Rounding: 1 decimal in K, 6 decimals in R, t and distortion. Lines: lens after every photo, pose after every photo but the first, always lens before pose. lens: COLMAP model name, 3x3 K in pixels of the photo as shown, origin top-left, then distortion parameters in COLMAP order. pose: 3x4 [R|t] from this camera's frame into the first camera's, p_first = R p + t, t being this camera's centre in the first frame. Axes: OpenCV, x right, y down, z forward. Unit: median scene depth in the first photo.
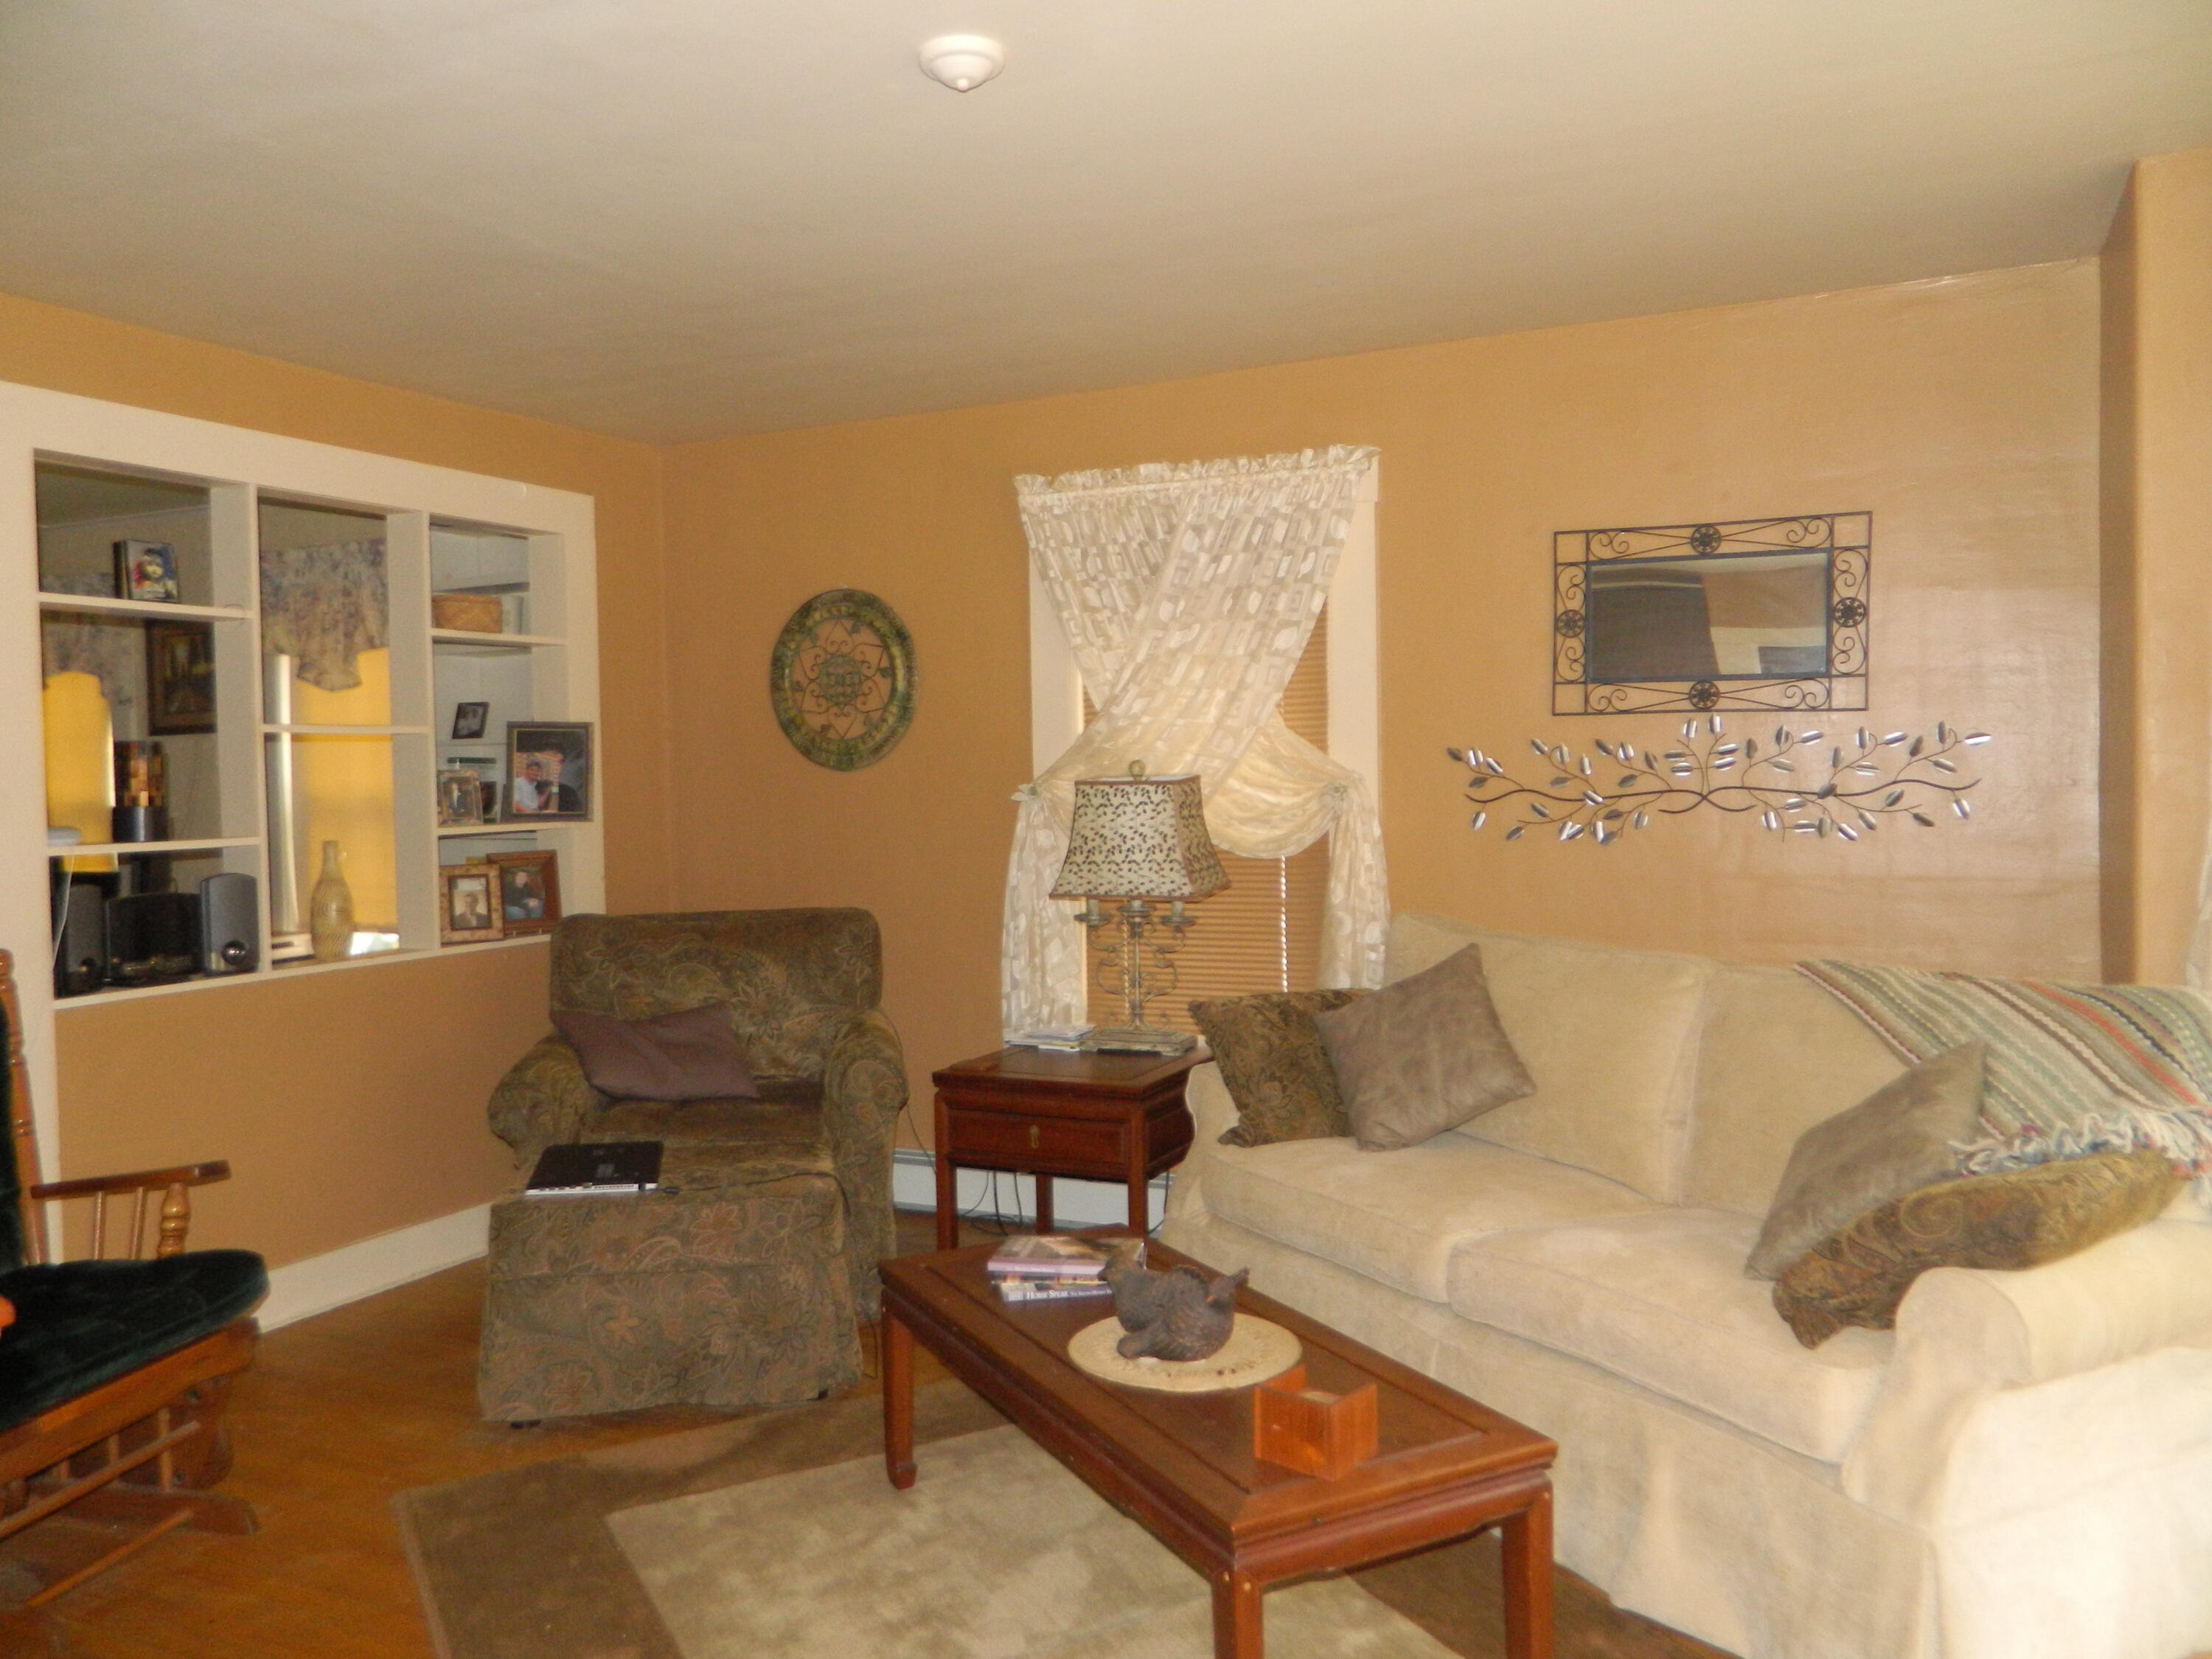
lens RADIAL K [[1653.7, 0, 1218.0], [0, 1653.7, 840.1], [0, 0, 1]] dist [0.028027, -0.012732]
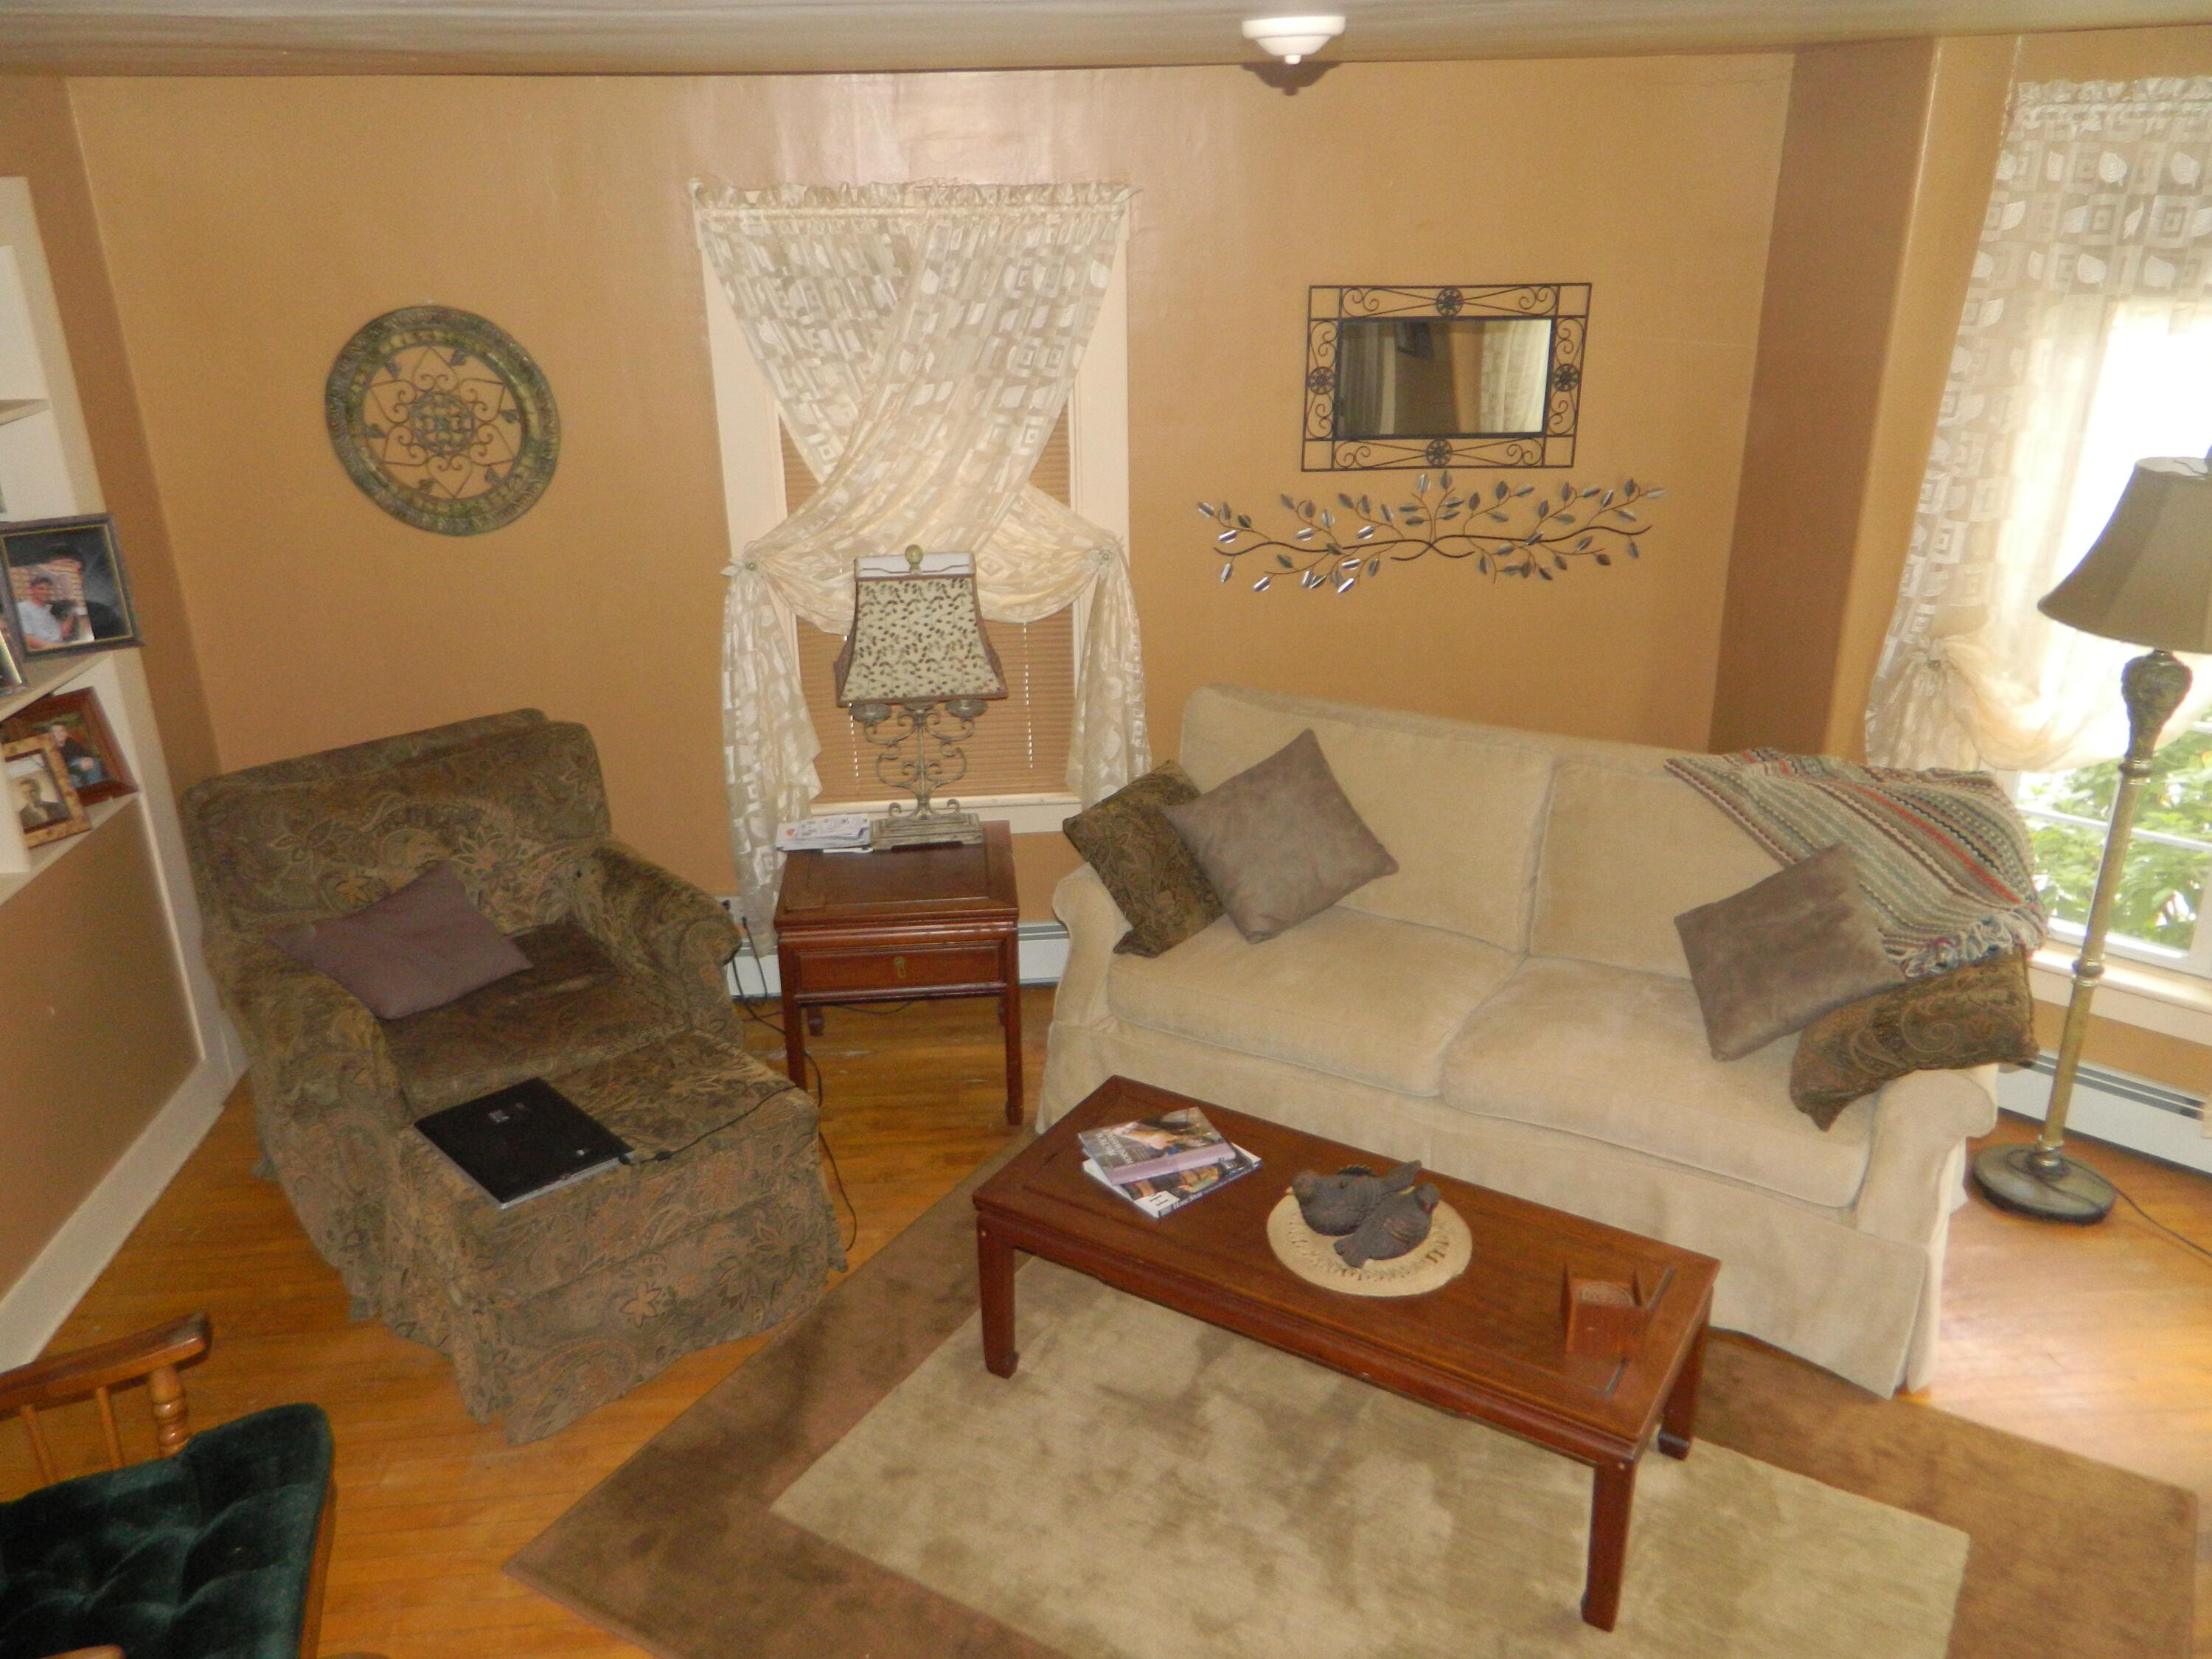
lens RADIAL K [[1653.7, 0, 1084.7], [0, 1653.7, 780.3], [0, 0, 1]] dist [0.028027, -0.012732]
pose [[0.867256, -0.172030, 0.467196, -0.430642], [0.005163, 0.941462, 0.337079, -0.241796], [-0.497836, -0.289922, 0.817377, 0.164586]]
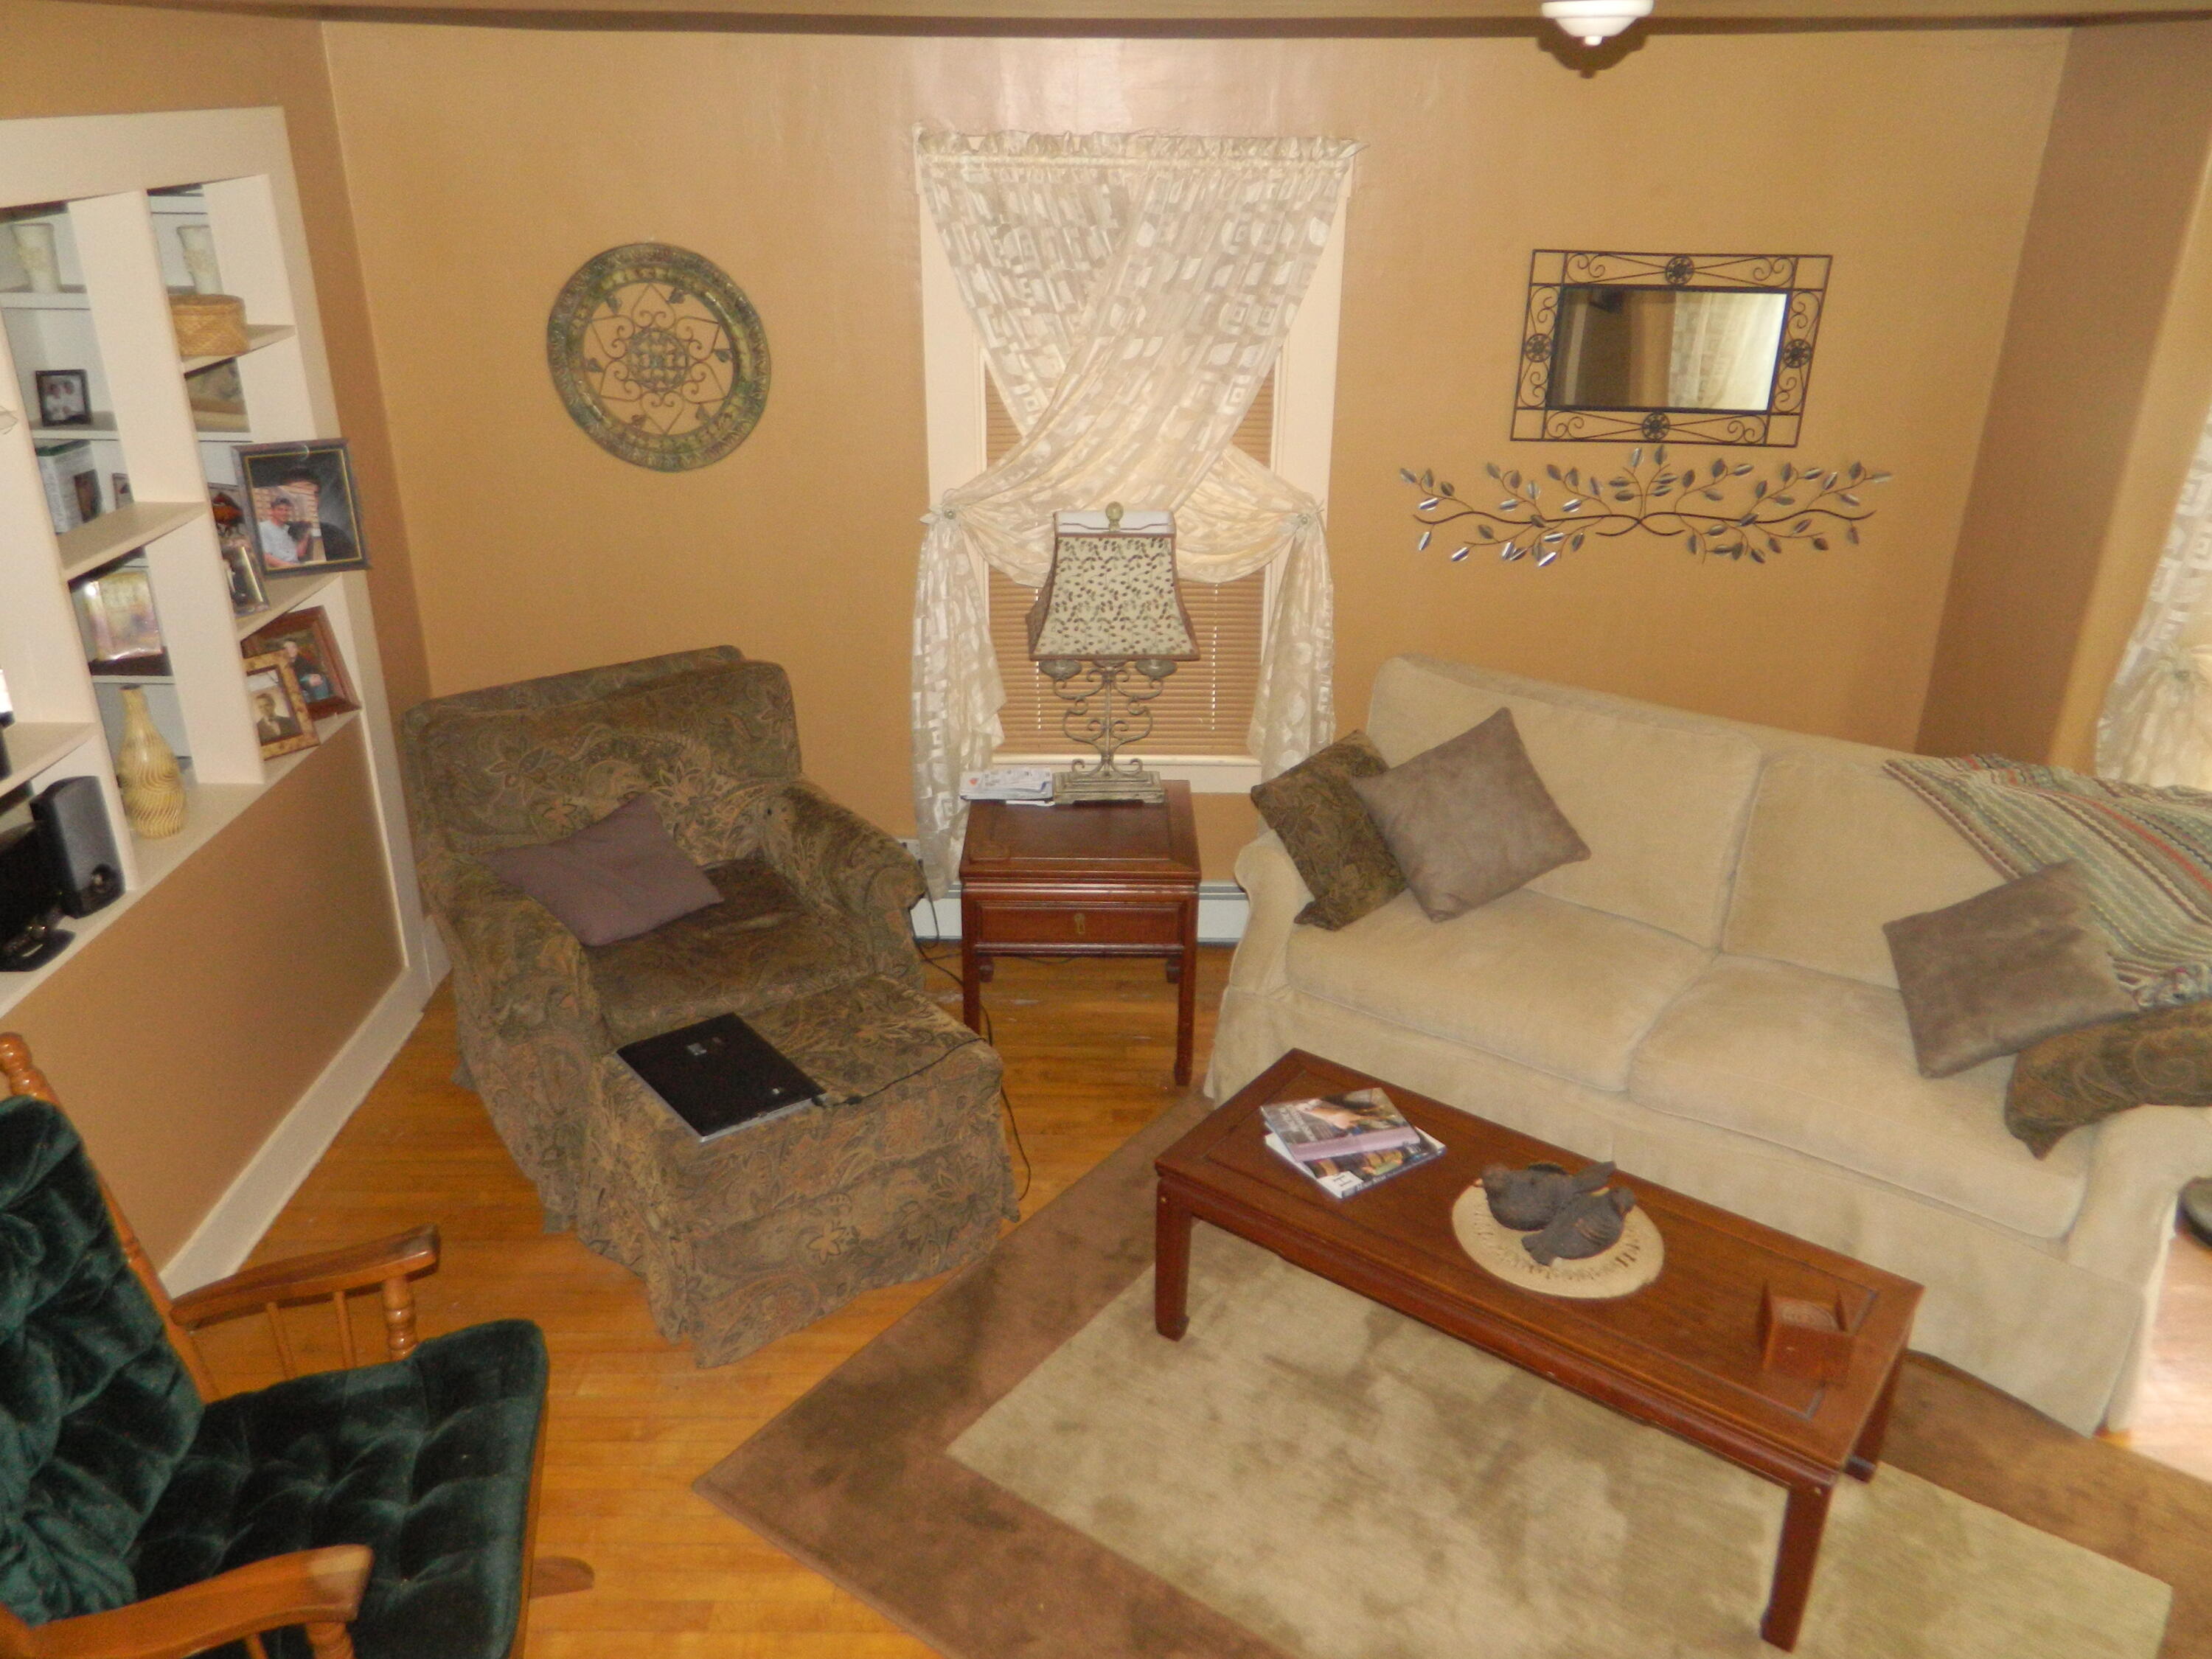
lens RADIAL K [[1653.7, 0, 1083.7], [0, 1653.7, 774.6], [0, 0, 1]] dist [0.028027, -0.012732]
pose [[0.907445, -0.139317, 0.396402, -0.460906], [-0.020629, 0.927519, 0.373206, -0.256860], [-0.419664, -0.346841, 0.838799, 0.190010]]
